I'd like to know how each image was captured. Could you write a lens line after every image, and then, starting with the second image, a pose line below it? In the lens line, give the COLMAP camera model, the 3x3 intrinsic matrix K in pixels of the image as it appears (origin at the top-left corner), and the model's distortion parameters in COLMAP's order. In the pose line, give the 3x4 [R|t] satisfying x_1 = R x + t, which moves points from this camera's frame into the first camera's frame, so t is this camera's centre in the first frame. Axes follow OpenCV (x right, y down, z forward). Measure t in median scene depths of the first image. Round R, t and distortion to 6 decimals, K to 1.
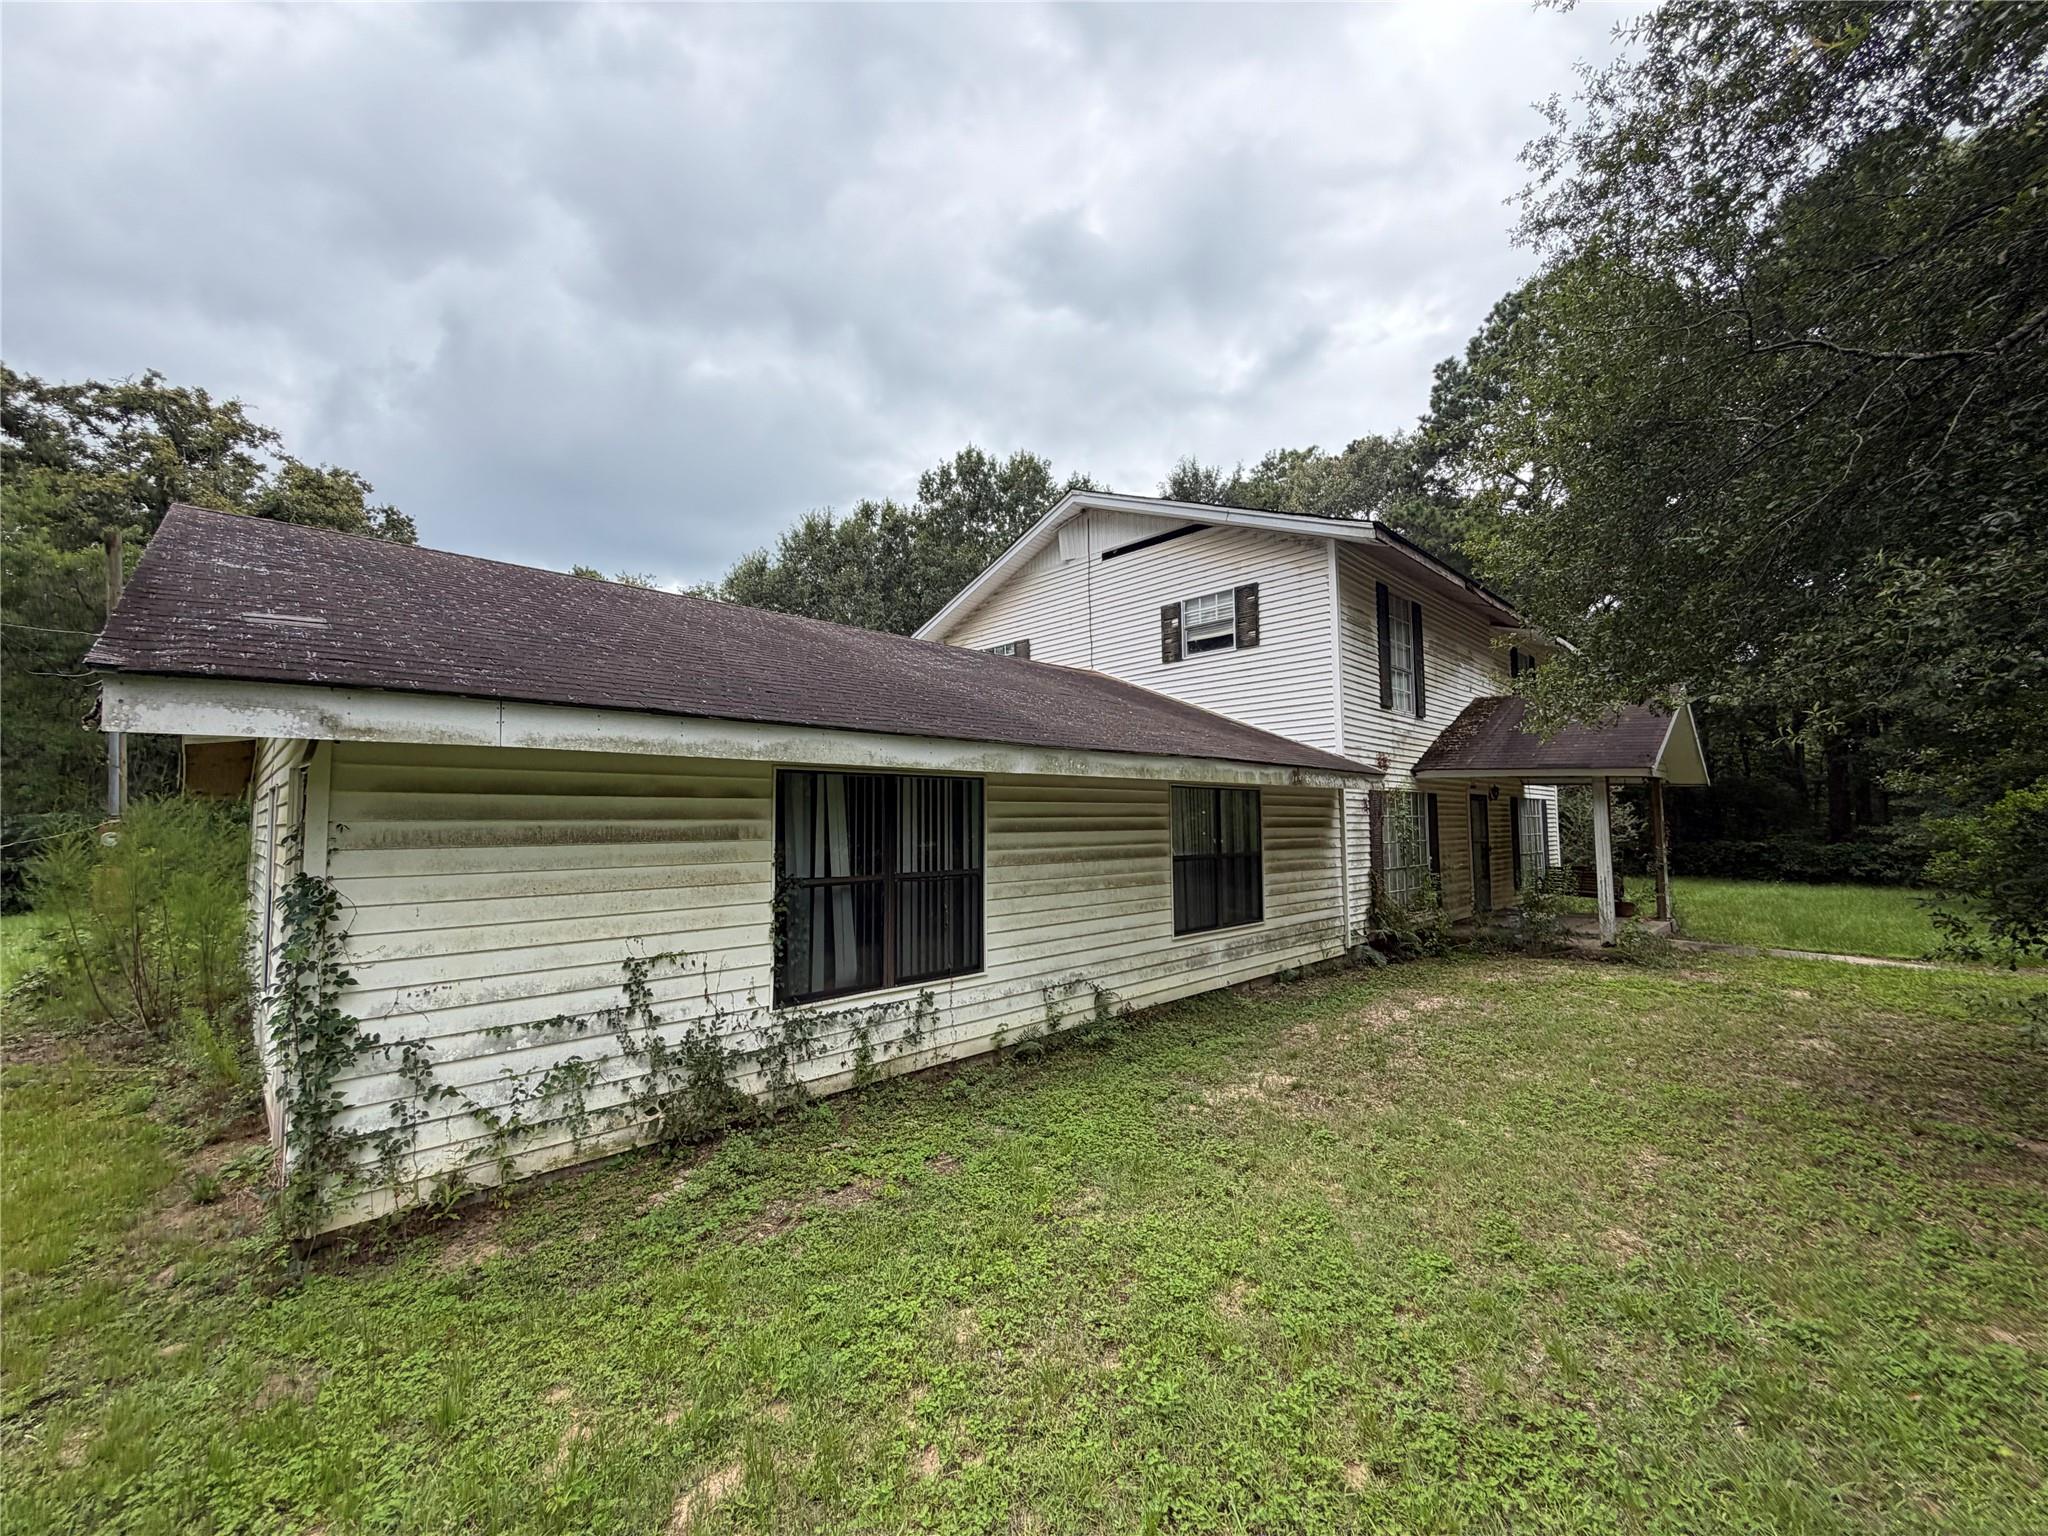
lens RADIAL K [[817.5, 0, 1024.0], [0, 817.5, 768.0], [0, 0, 1]] dist [-0.000361, 0.000357]
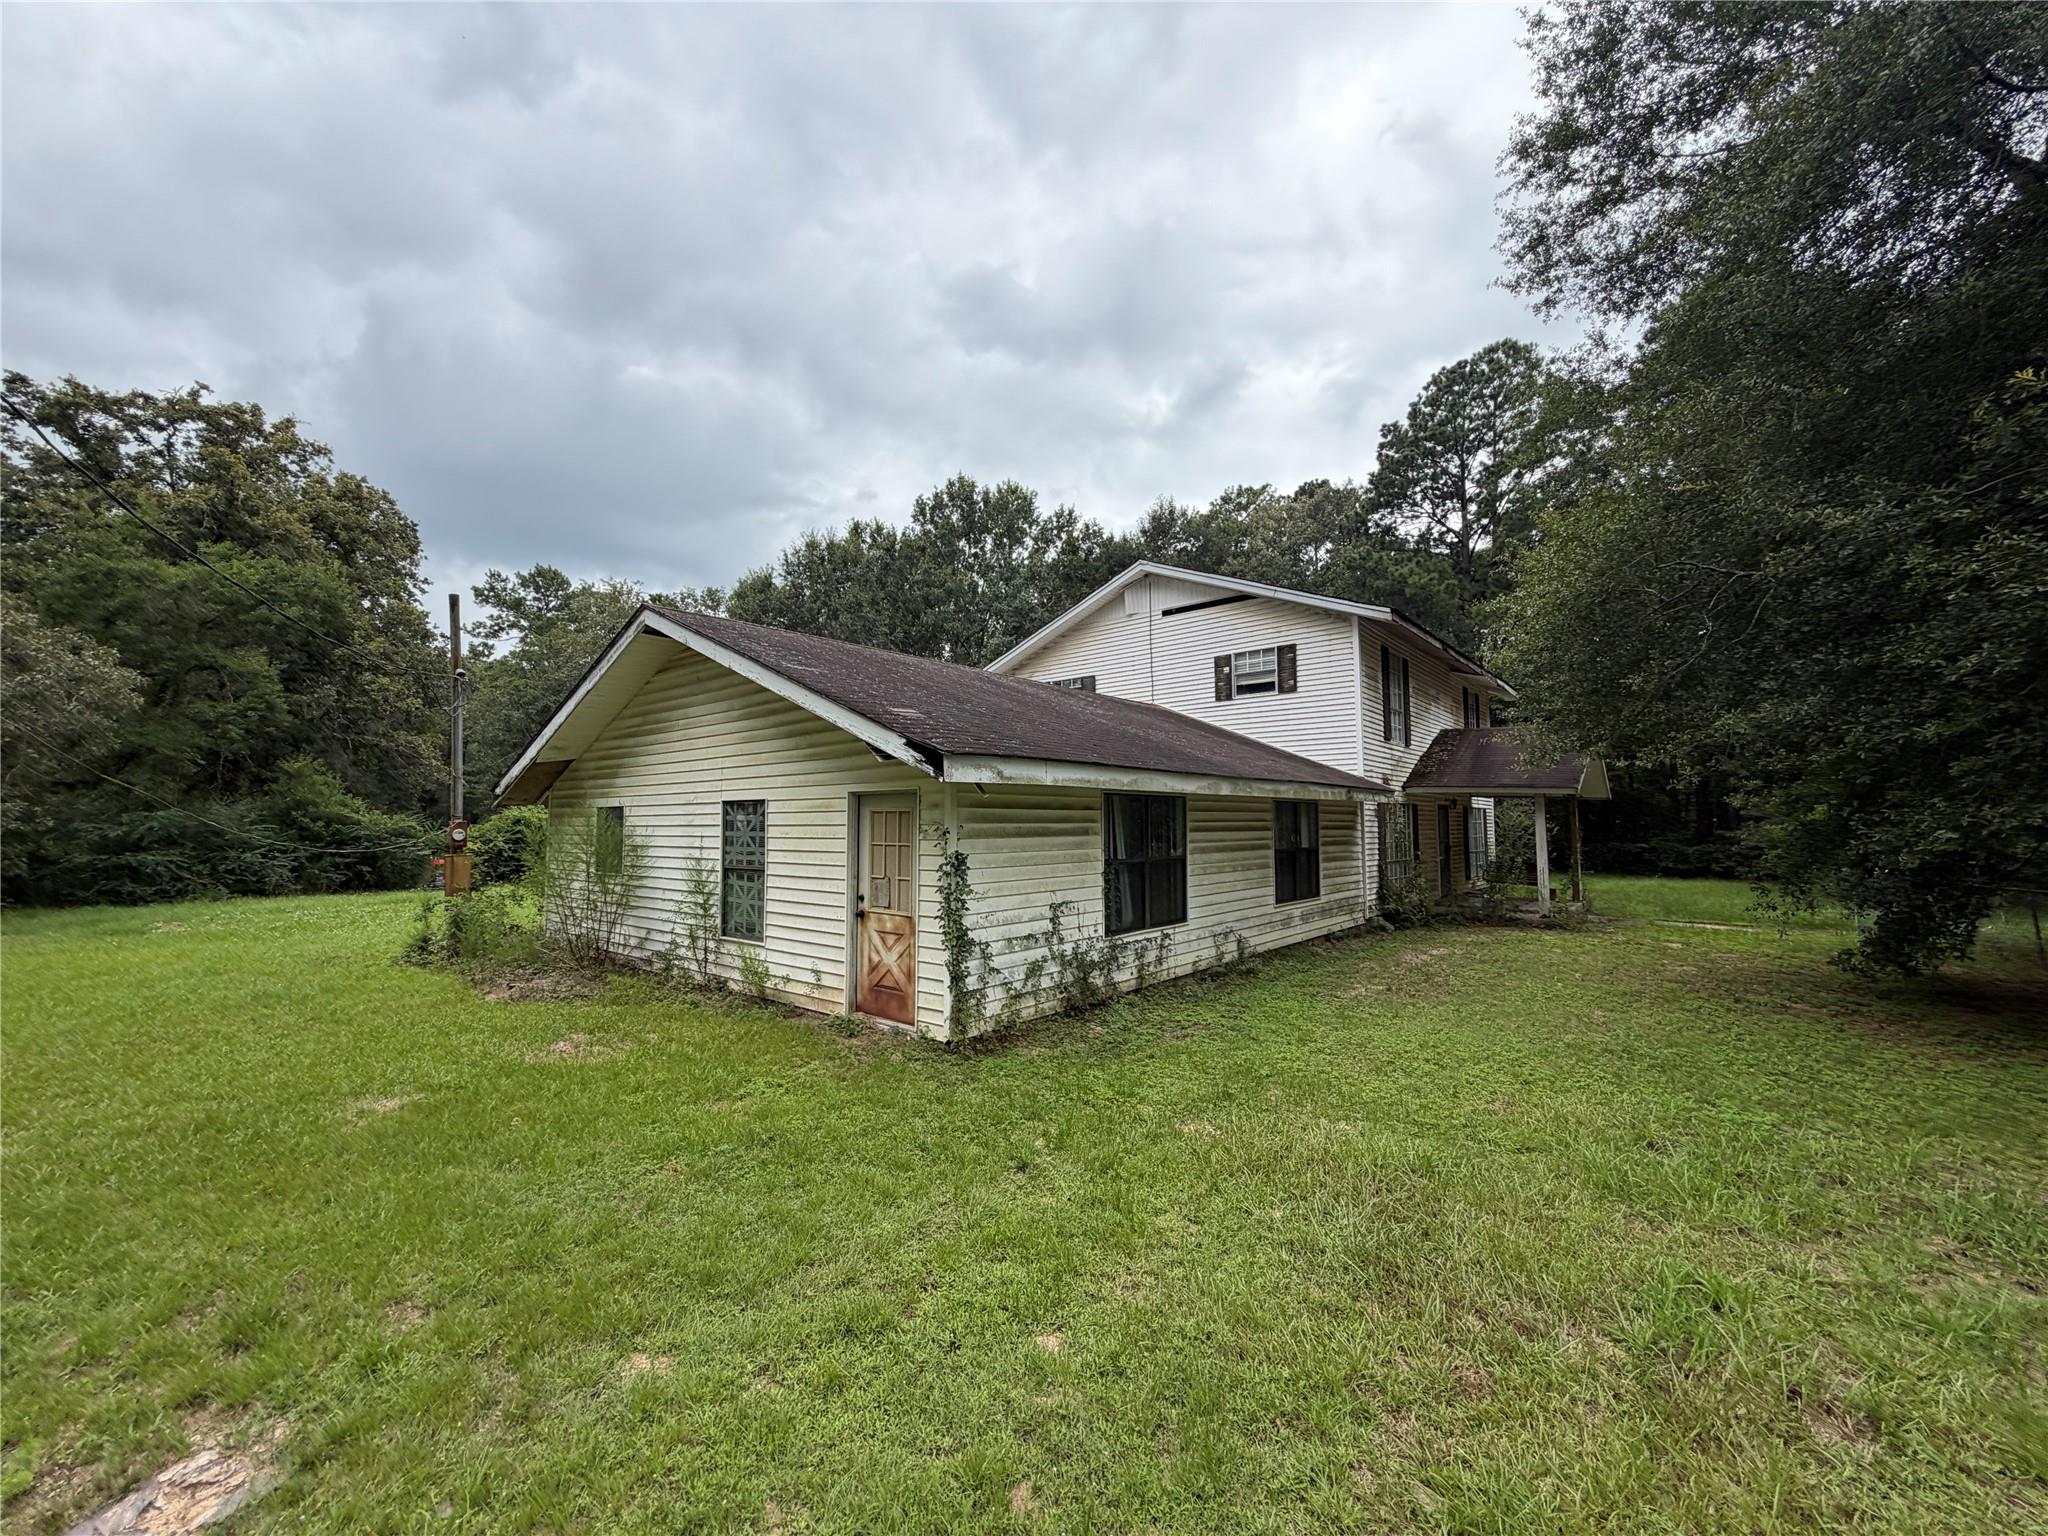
lens RADIAL K [[817.5, 0, 1024.0], [0, 817.5, 768.0], [0, 0, 1]] dist [-0.000361, 0.000357]
pose [[0.996027, 0.010889, 0.088379, -0.275599], [-0.010676, 0.999939, -0.002886, -0.018852], [-0.088405, 0.001931, 0.996083, -0.284065]]
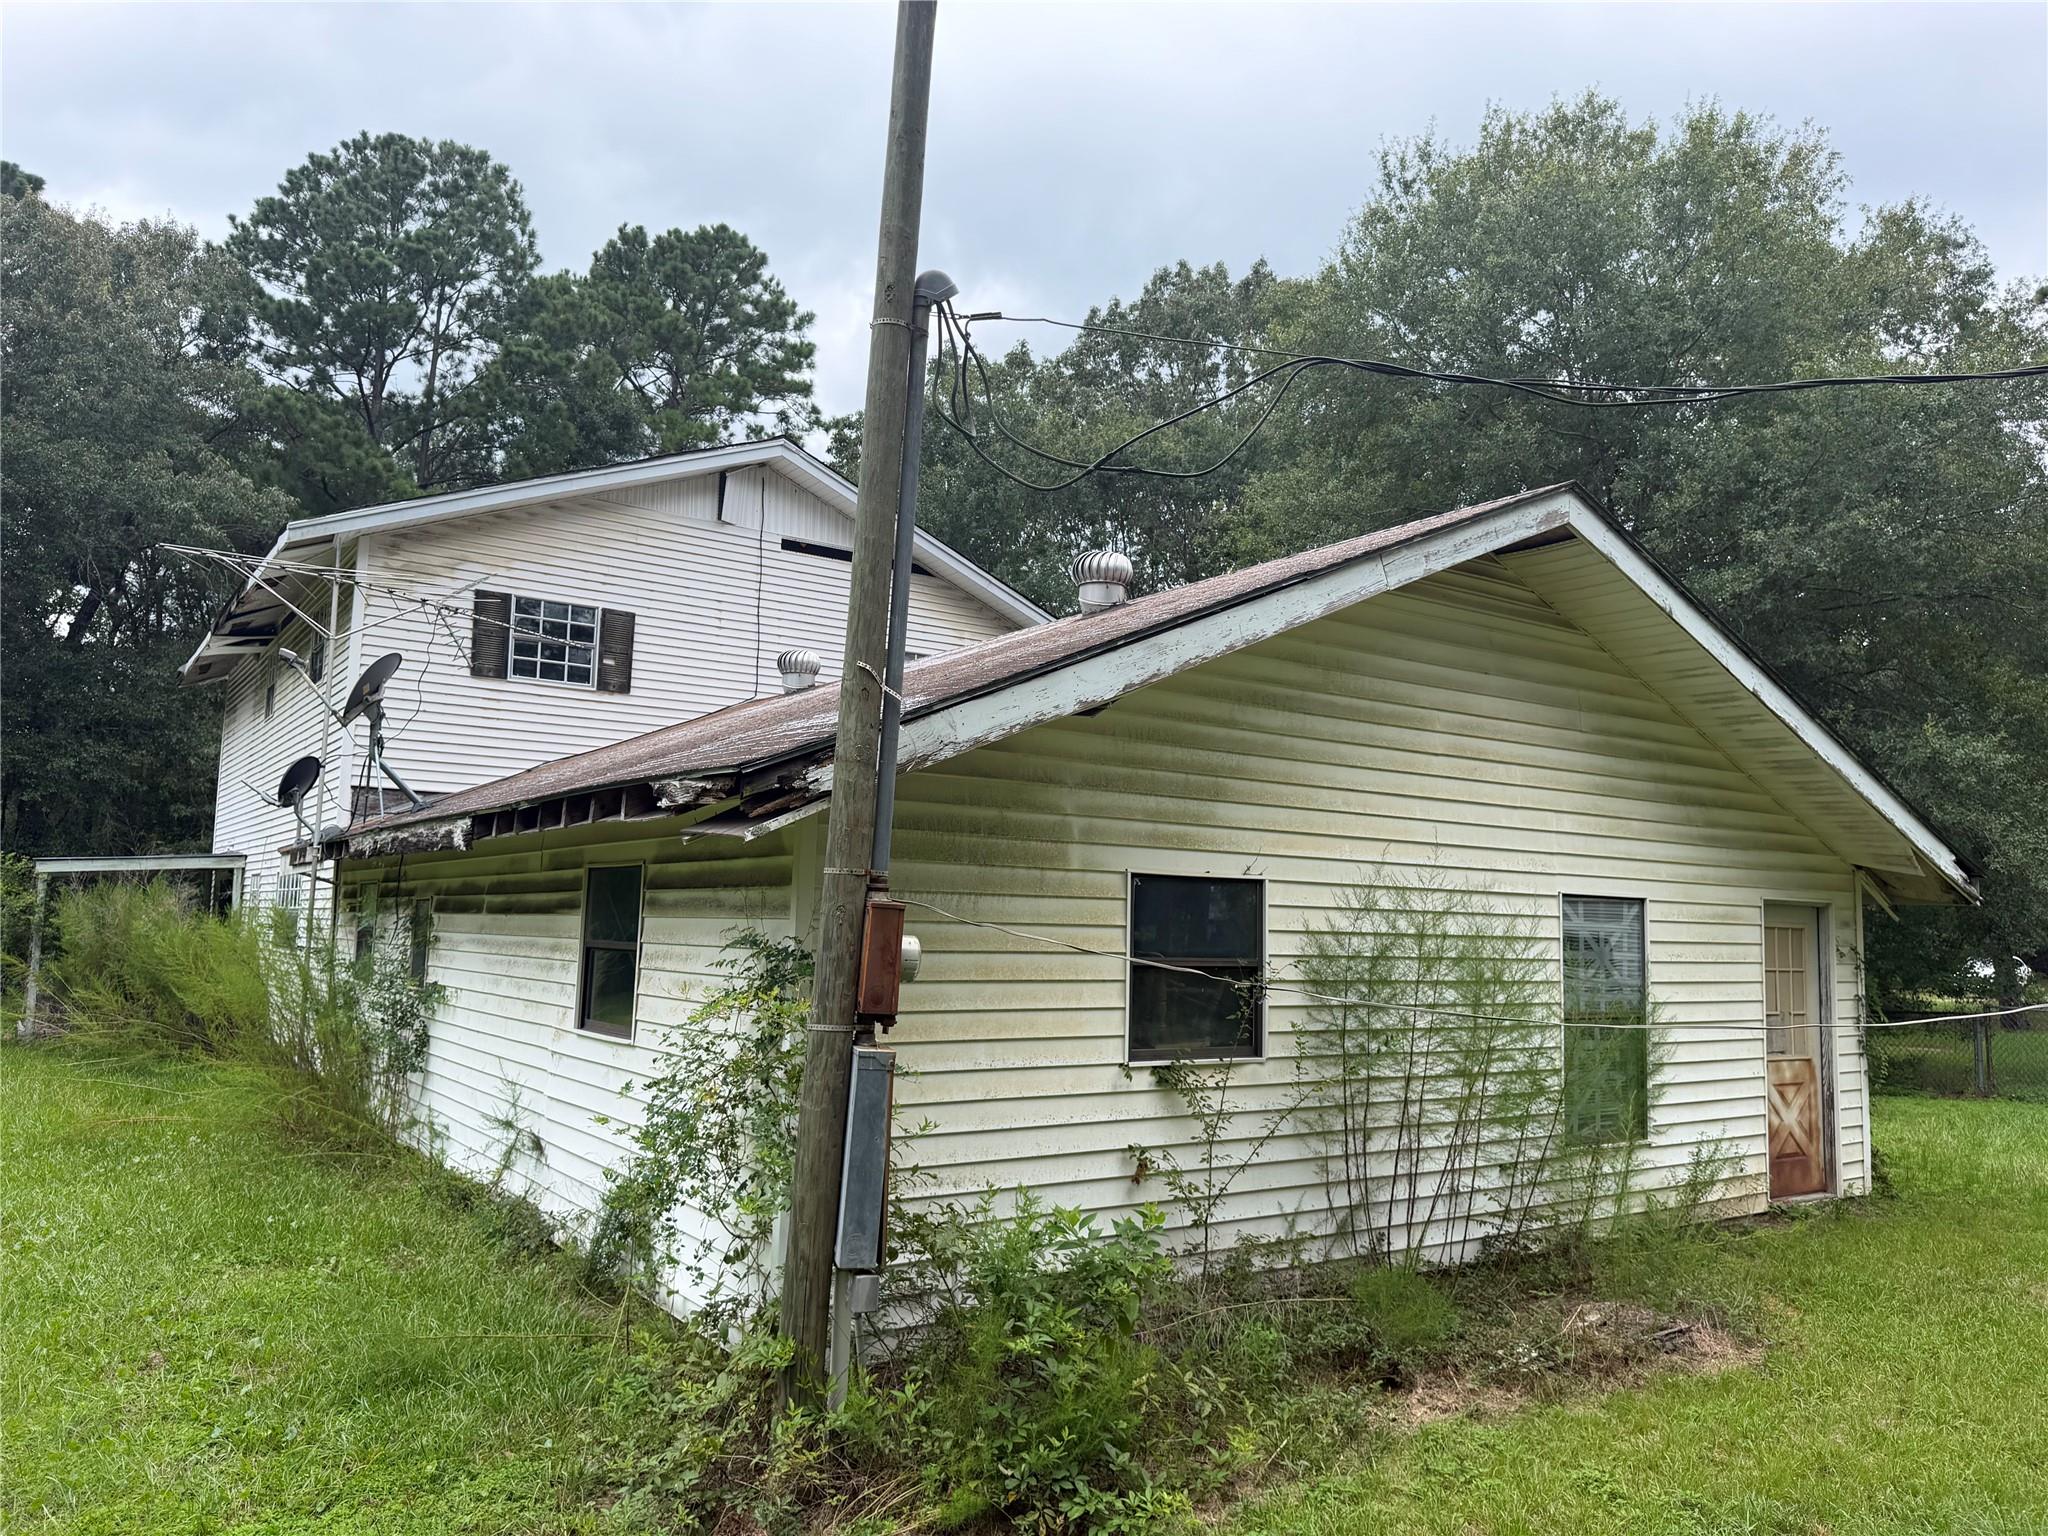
lens RADIAL K [[1448.1, 0, 1024.0], [0, 1448.1, 768.0], [0, 0, 1]] dist [0.001967, 0.000448]
pose [[0.167166, 0.122378, 0.978304, -1.003922], [-0.088040, 0.990155, -0.108817, 0.034867], [-0.981990, -0.067940, 0.176295, 0.408096]]
